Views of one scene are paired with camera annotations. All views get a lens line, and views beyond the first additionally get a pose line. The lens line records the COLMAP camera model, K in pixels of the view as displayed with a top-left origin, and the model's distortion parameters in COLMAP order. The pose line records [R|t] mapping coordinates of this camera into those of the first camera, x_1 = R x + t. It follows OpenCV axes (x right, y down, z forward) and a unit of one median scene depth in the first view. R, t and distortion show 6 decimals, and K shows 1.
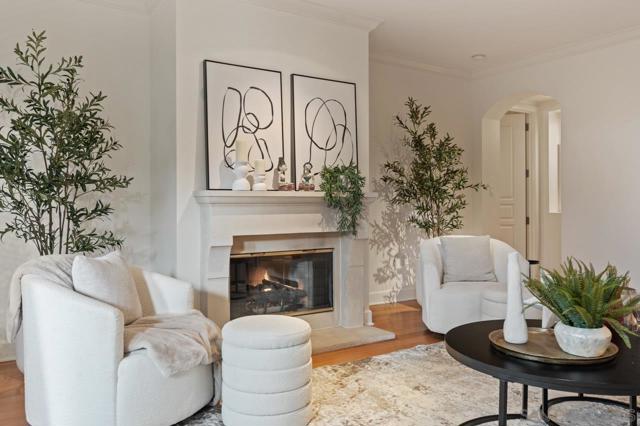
lens RADIAL K [[484.6, 0, 320.0], [0, 484.6, 213.0], [0, 0, 1]] dist [-0.107457, -0.001133]
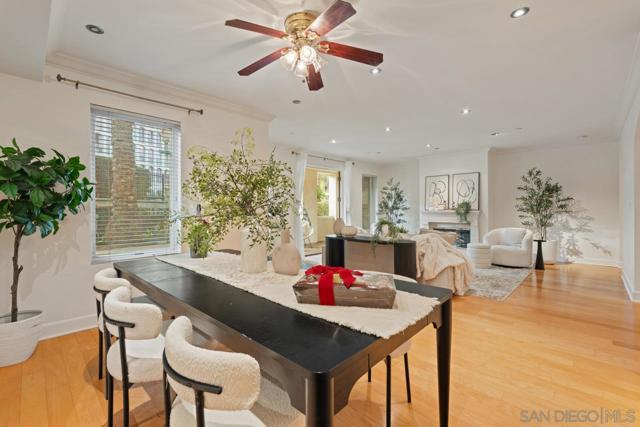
lens RADIAL K [[286.6, 0, 320.2], [0, 286.6, 210.3], [0, 0, 1]] dist [-0.001062, -0.000082]
pose [[0.235417, 0.004829, -0.971882, 1.701197], [-0.016738, 0.999859, 0.000914, -0.030929], [0.971750, 0.016053, 0.235465, -0.356662]]
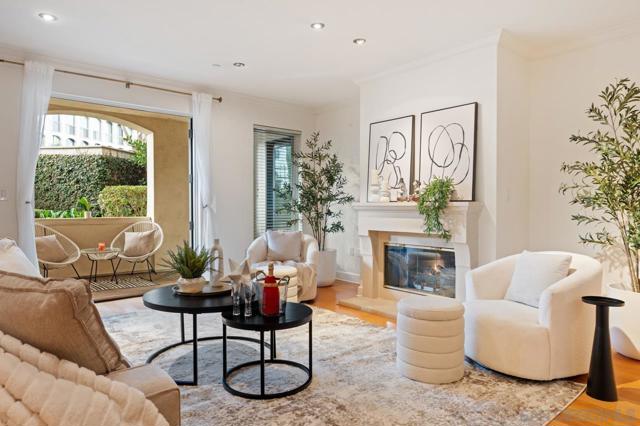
lens RADIAL K [[417.0, 0, 320.0], [0, 417.0, 213.0], [0, 0, 1]] dist [0.000351, 0.000334]
pose [[0.132761, 0.018252, -0.990980, 1.095004], [-0.020338, 0.999670, 0.015687, -0.026671], [0.990939, 0.018072, 0.133089, 0.593433]]
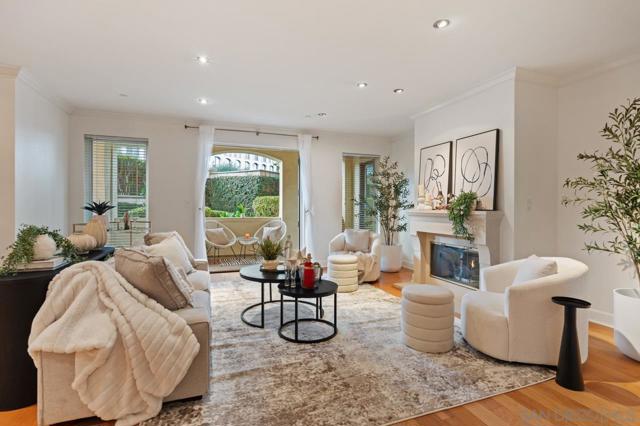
lens RADIAL K [[317.2, 0, 319.8], [0, 317.2, 208.2], [0, 0, 1]] dist [-0.000914, -0.000128]
pose [[-0.214896, 0.004018, -0.976629, 1.165328], [-0.024047, 0.999667, 0.009404, -0.051609], [0.976341, 0.025506, -0.214727, 0.806435]]
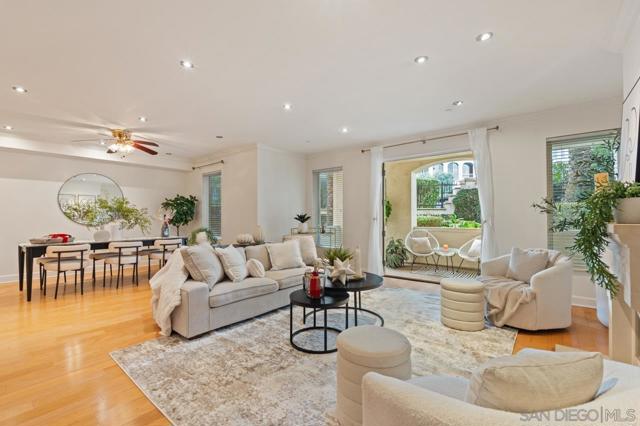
lens RADIAL K [[283.0, 0, 320.0], [0, 283.0, 213.0], [0, 0, 1]] dist [-0.003875, 0.000628]
pose [[-0.953377, -0.000998, -0.301781, 0.586116], [-0.003172, 0.999972, 0.006714, -0.062051], [0.301766, 0.007358, -0.953354, 1.315596]]
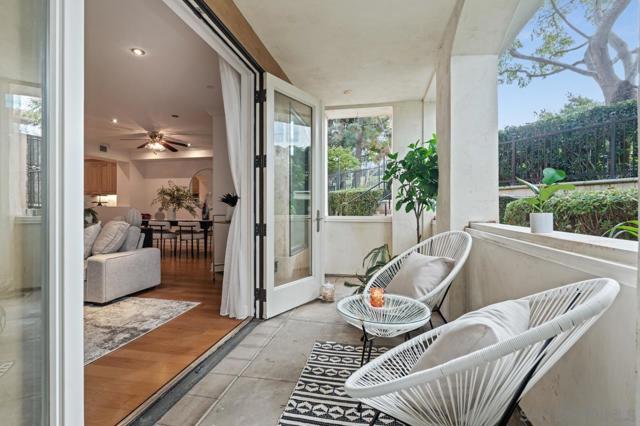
lens RADIAL K [[297.9, 0, 321.6], [0, 297.9, 208.5], [0, 0, 1]] dist [-0.002011, -0.000180]
pose [[-0.727157, -0.002718, 0.686466, -0.848168], [0.012623, 0.999770, 0.017330, -0.004088], [-0.686355, 0.021267, -0.726955, 0.366645]]
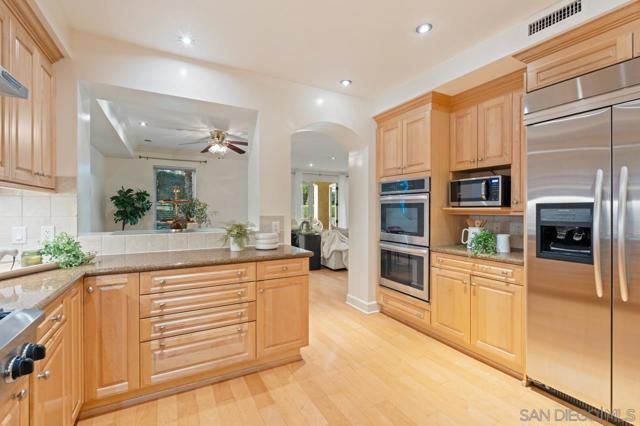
lens RADIAL K [[283.0, 0, 320.0], [0, 283.0, 213.0], [0, 0, 1]] dist [-0.003875, 0.000628]
pose [[-0.069750, 0.015710, -0.997441, 2.440308], [-0.021282, 0.999625, 0.017233, -0.076810], [0.997337, 0.022429, -0.069389, 0.355630]]
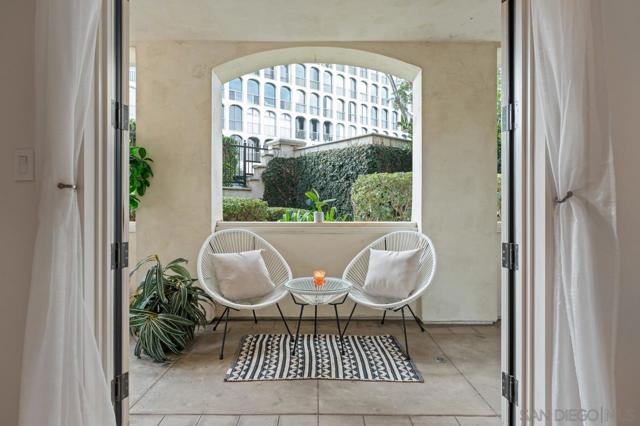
lens RADIAL K [[364.1, 0, 317.0], [0, 364.1, 204.5], [0, 0, 1]] dist [0.000451, 0.000126]
pose [[-0.548345, -0.007277, -0.836221, 0.018729], [-0.017542, 0.999842, 0.002802, -0.007478], [0.836068, 0.016205, -0.548386, 0.376137]]
